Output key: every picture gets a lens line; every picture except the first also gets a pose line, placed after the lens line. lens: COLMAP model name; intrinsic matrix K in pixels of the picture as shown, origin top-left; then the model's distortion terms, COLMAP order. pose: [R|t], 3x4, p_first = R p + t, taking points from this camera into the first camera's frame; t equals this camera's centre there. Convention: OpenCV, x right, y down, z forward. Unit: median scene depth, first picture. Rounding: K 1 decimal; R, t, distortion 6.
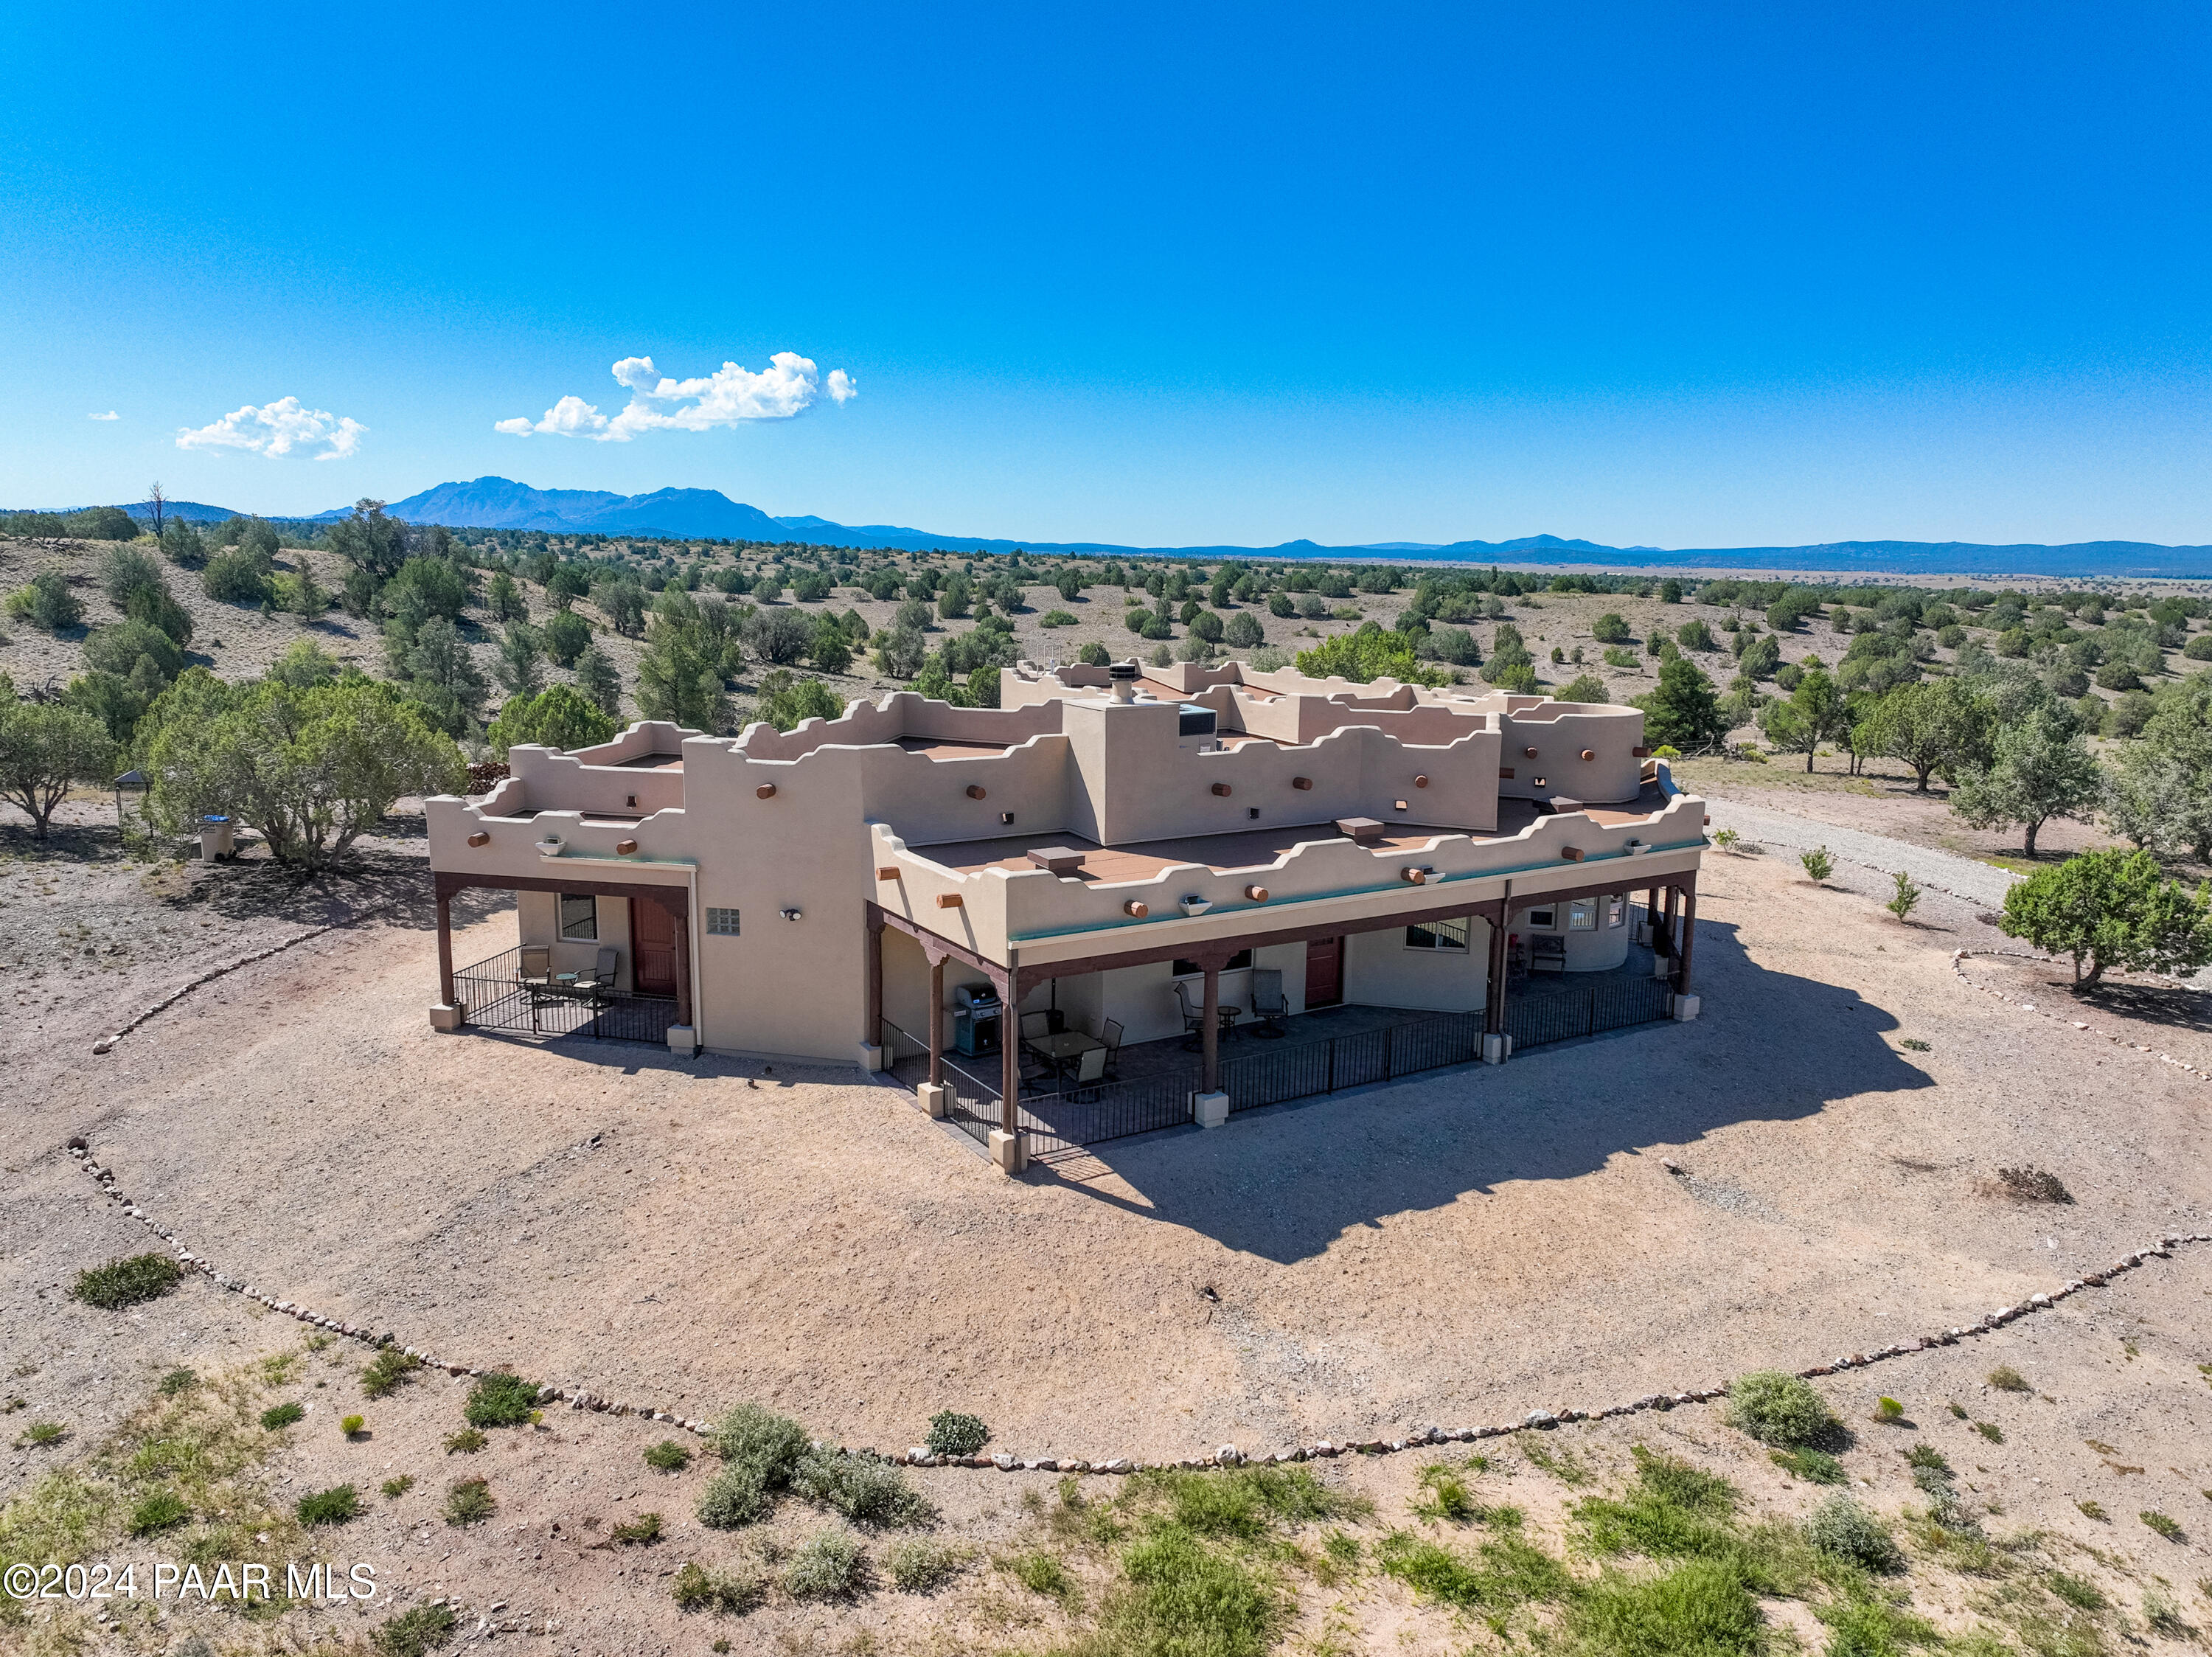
lens RADIAL K [[1556.3, 0, 1107.6], [0, 1556.3, 822.3], [0, 0, 1]] dist [0.000281, 0.013415]
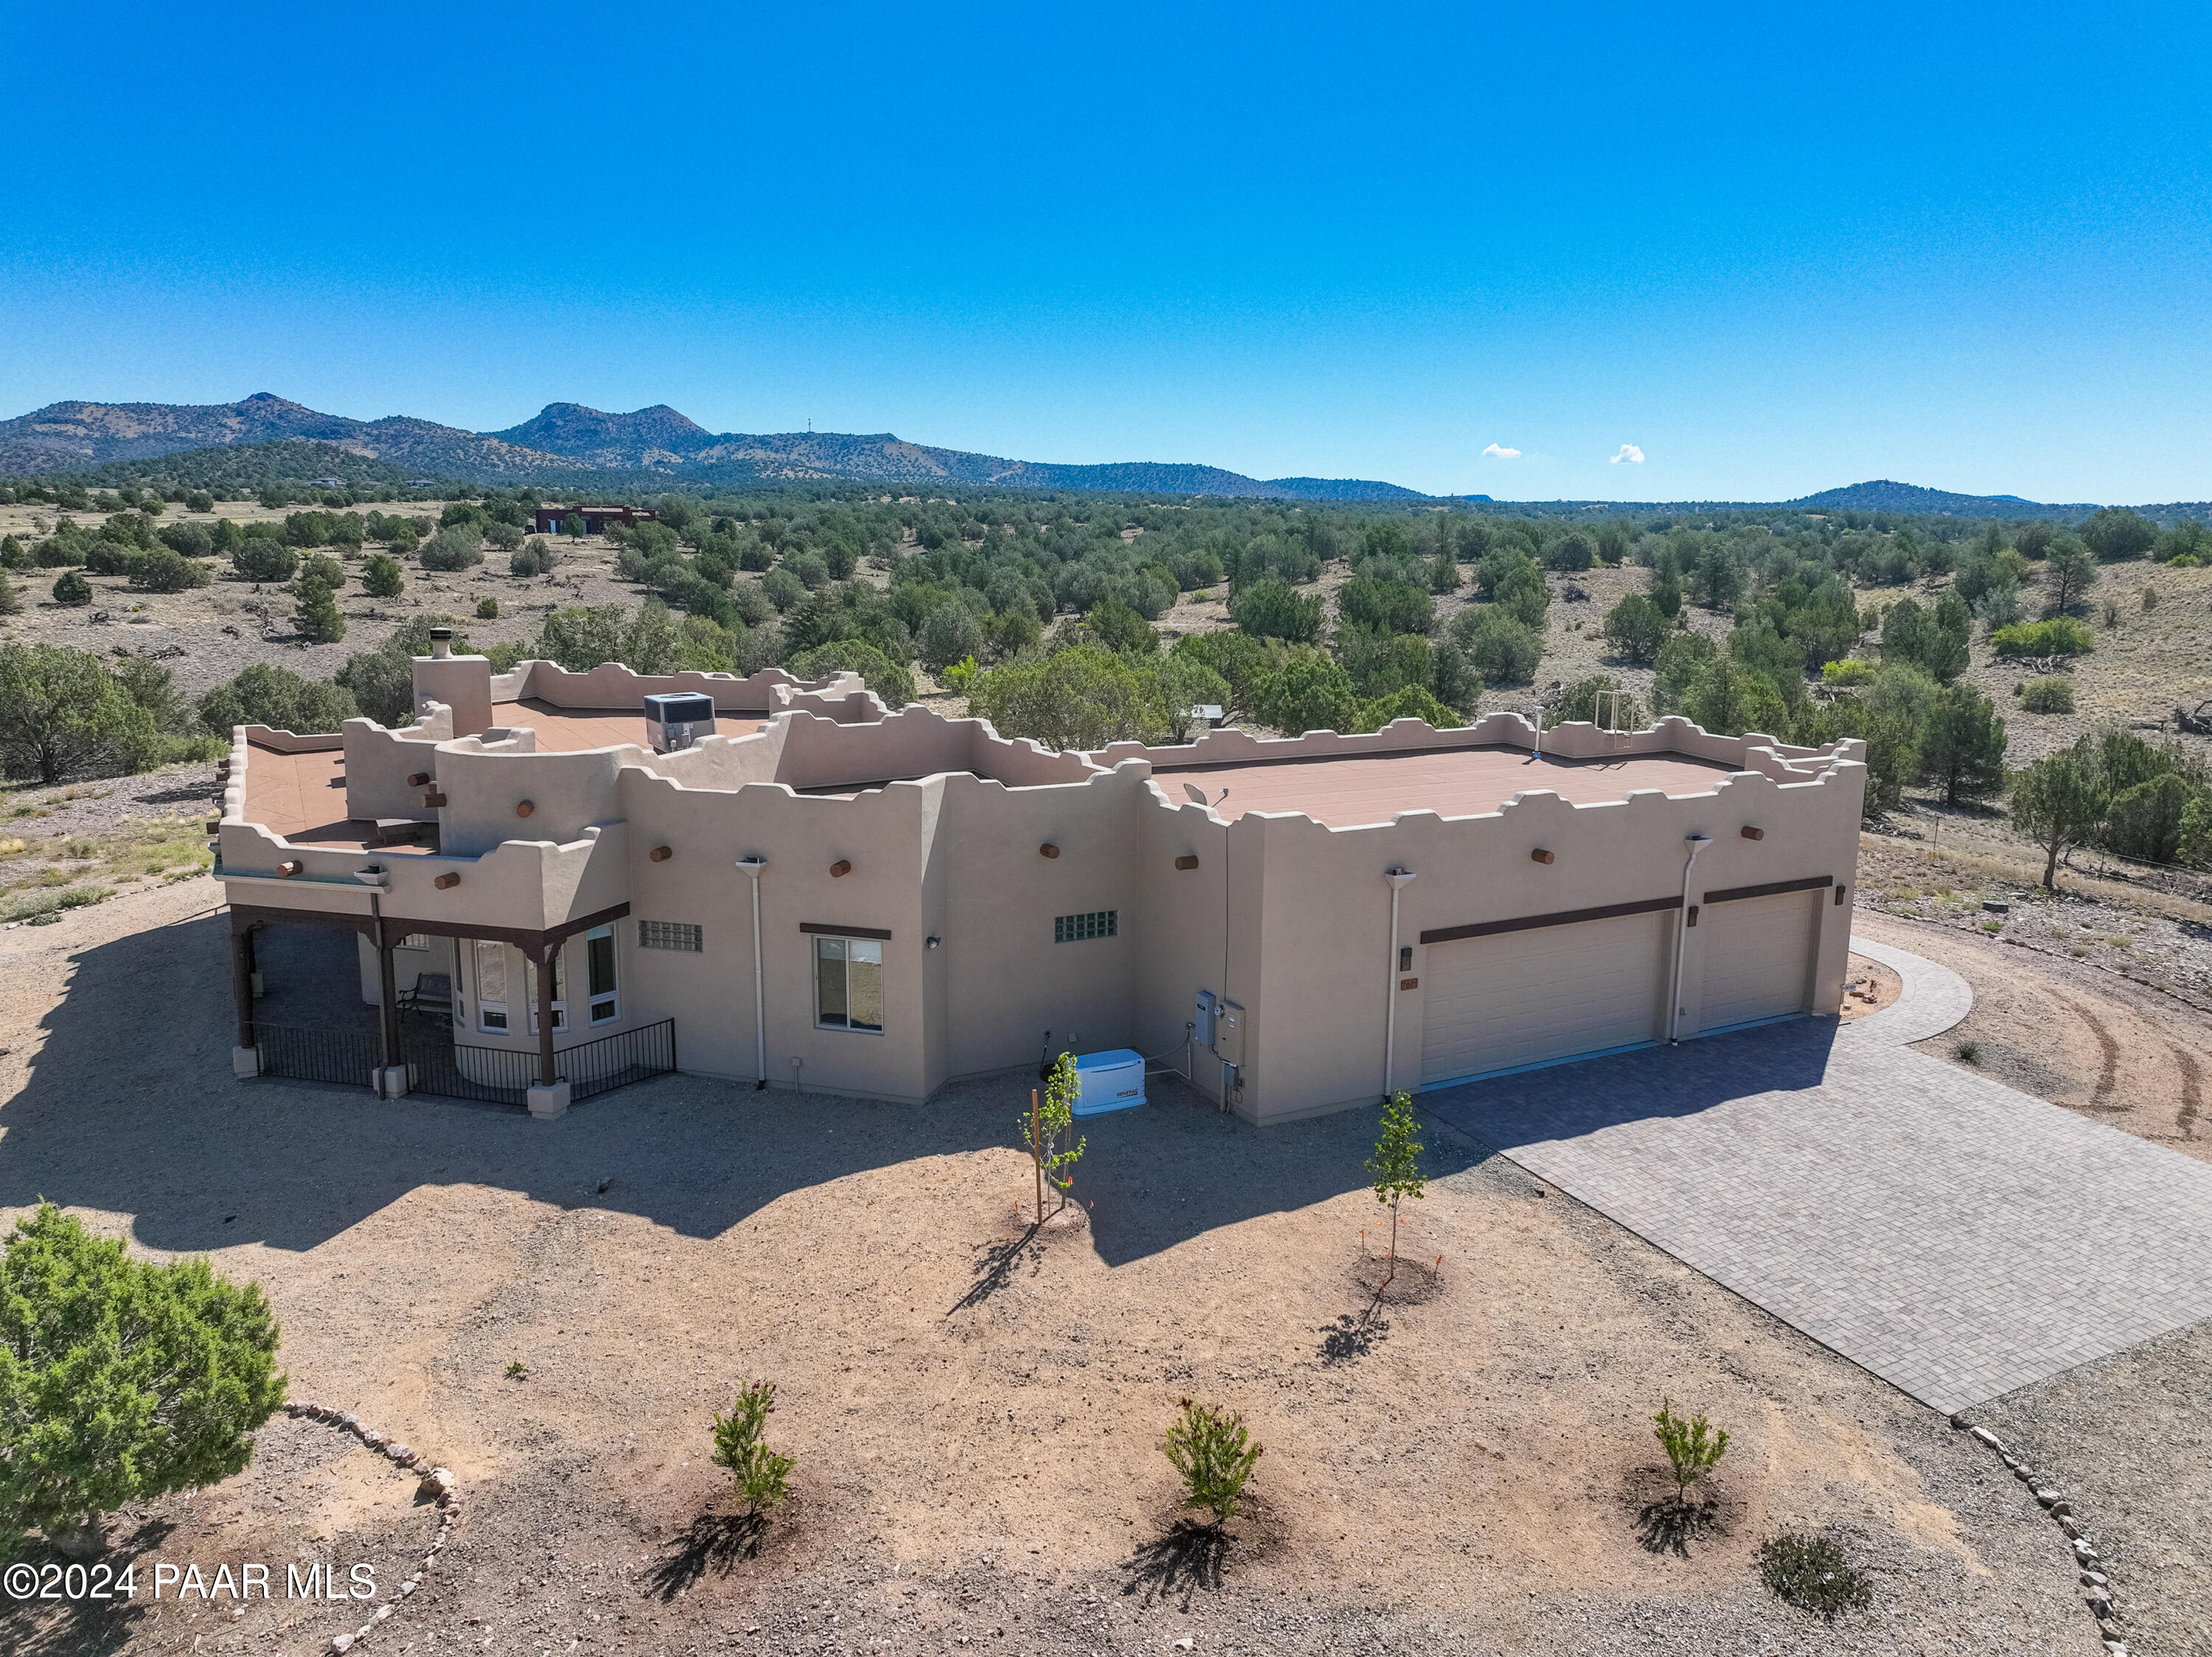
lens RADIAL K [[1556.9, 0, 1108.1], [0, 1556.9, 820.6], [0, 0, 1]] dist [-0.005297, 0.024242]
pose [[-0.061699, 0.162679, -0.984748, 1.206694], [-0.179367, 0.968758, 0.171276, -0.252475], [0.981846, 0.187199, -0.030592, 1.514658]]
